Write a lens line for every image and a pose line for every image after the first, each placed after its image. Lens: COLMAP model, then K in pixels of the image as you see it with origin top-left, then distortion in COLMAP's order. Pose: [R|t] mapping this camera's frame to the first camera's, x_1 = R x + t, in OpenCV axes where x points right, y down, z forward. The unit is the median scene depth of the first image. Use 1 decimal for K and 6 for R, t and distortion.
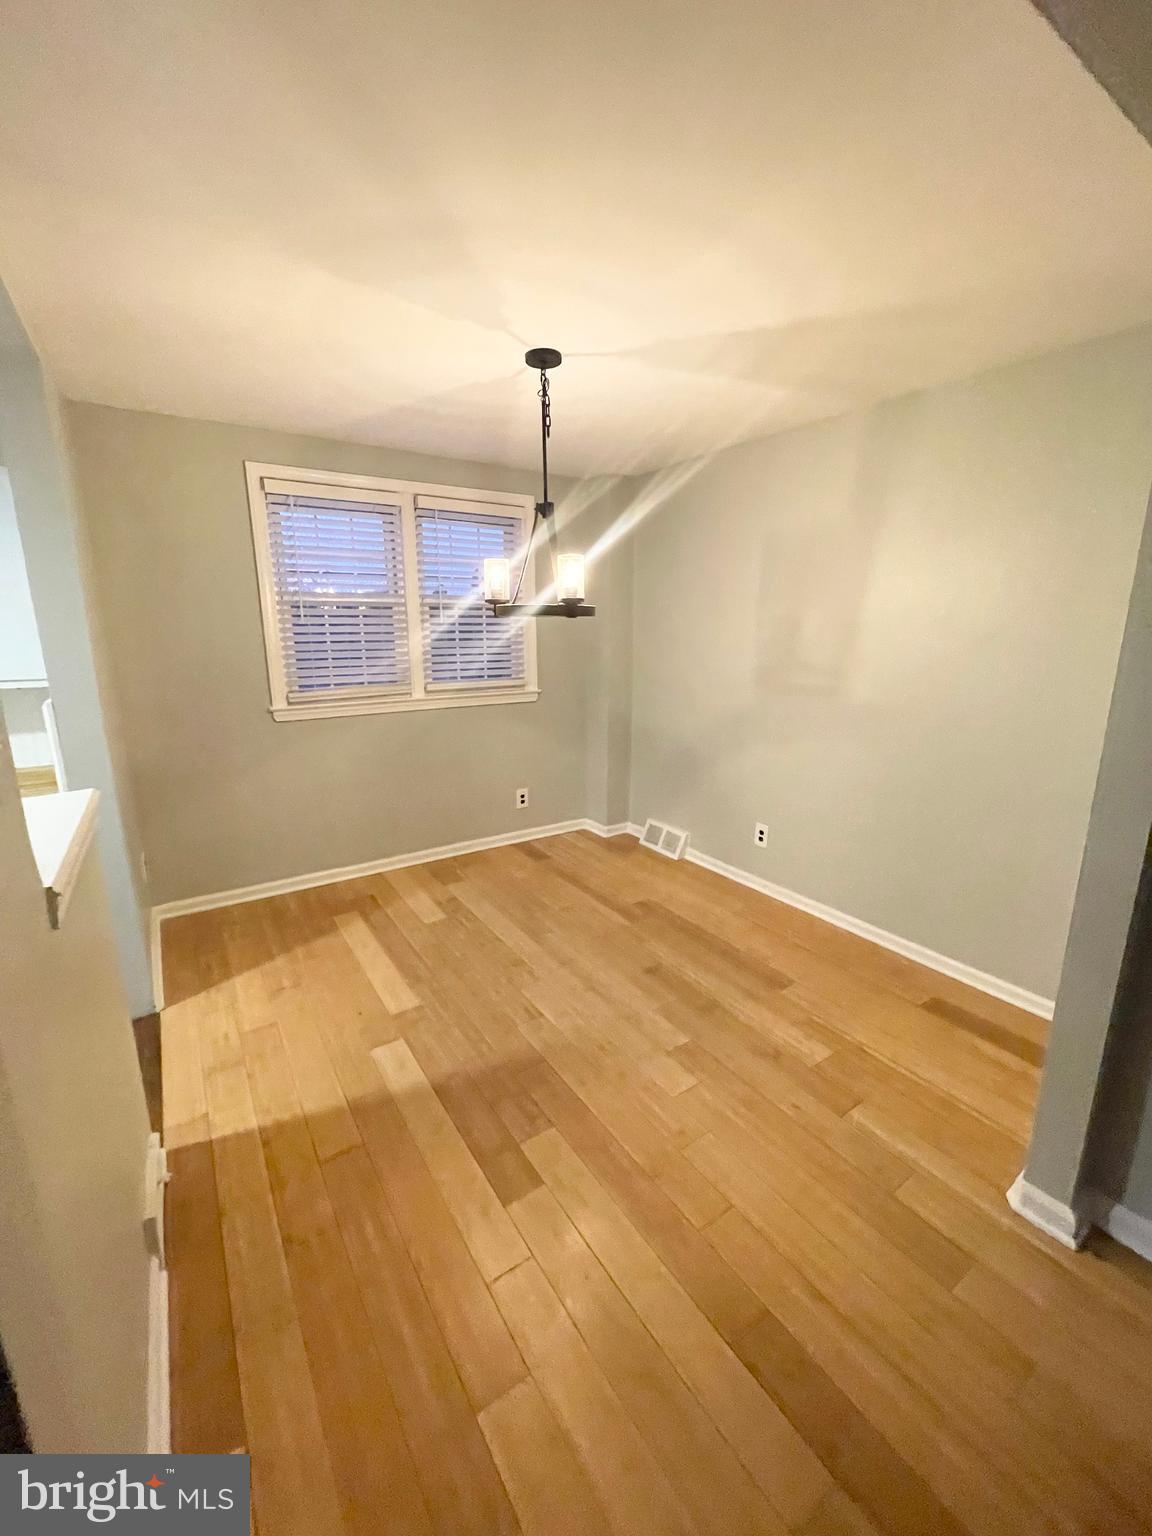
lens RADIAL K [[620.3, 0, 576.2], [0, 620.3, 765.7], [0, 0, 1]] dist [-0.001619, -0.000094]
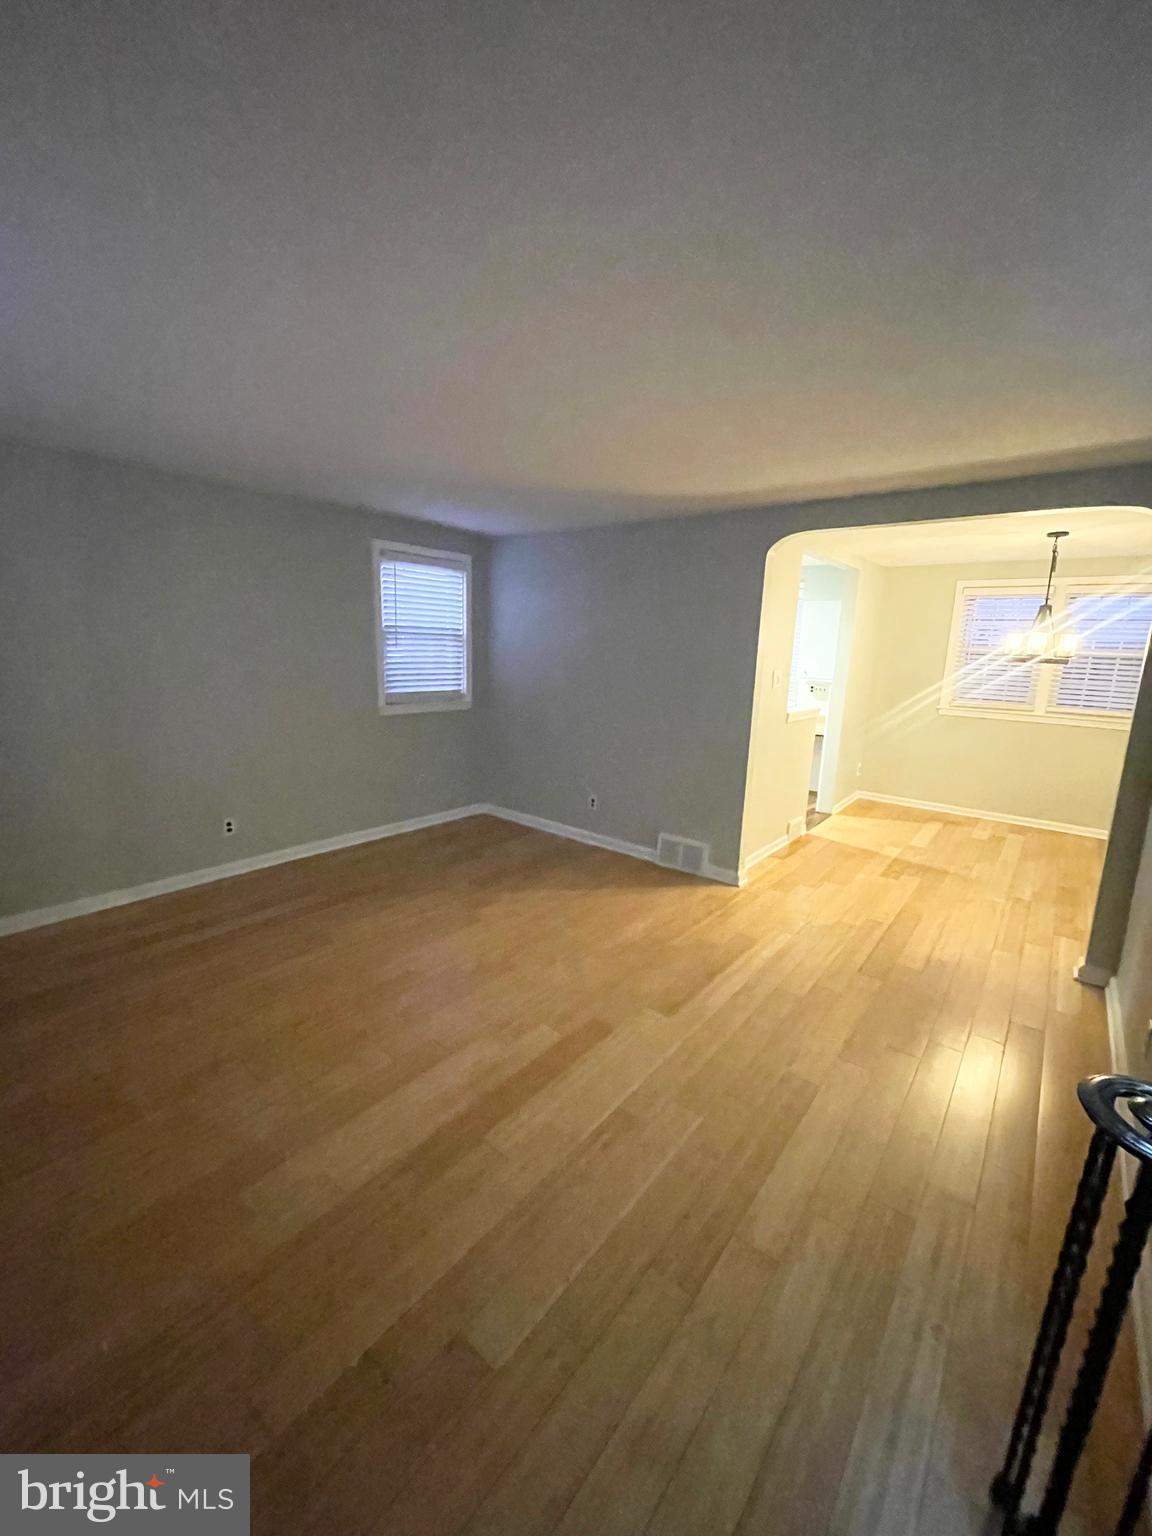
lens RADIAL K [[620.3, 0, 576.2], [0, 620.3, 765.7], [0, 0, 1]] dist [-0.001619, -0.000094]
pose [[0.306468, 0.193926, -0.931917, 1.536680], [-0.245727, 0.961961, 0.119369, 0.201917], [0.919617, 0.192415, 0.342463, -0.989294]]
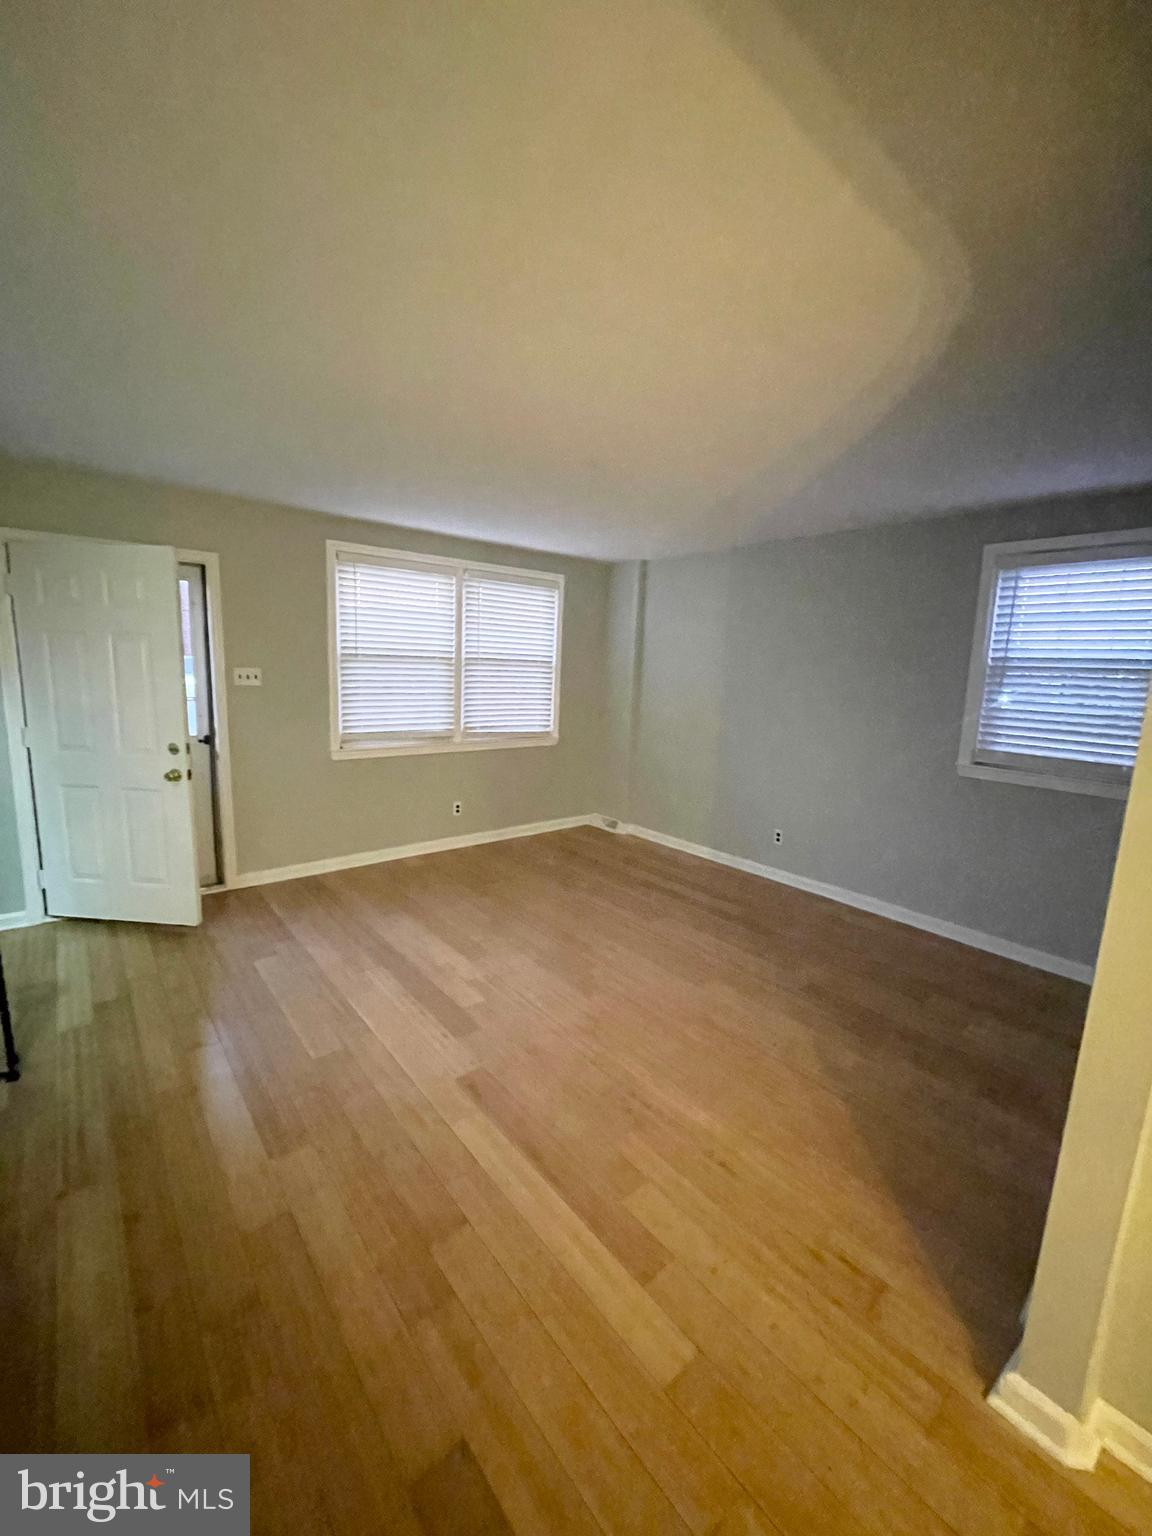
lens RADIAL K [[620.3, 0, 576.2], [0, 620.3, 765.7], [0, 0, 1]] dist [-0.001619, -0.000094]
pose [[-0.994429, -0.016403, -0.104124, 0.392474], [-0.055126, 0.922891, 0.381094, -0.154682], [0.089844, 0.384711, -0.918654, 0.580555]]
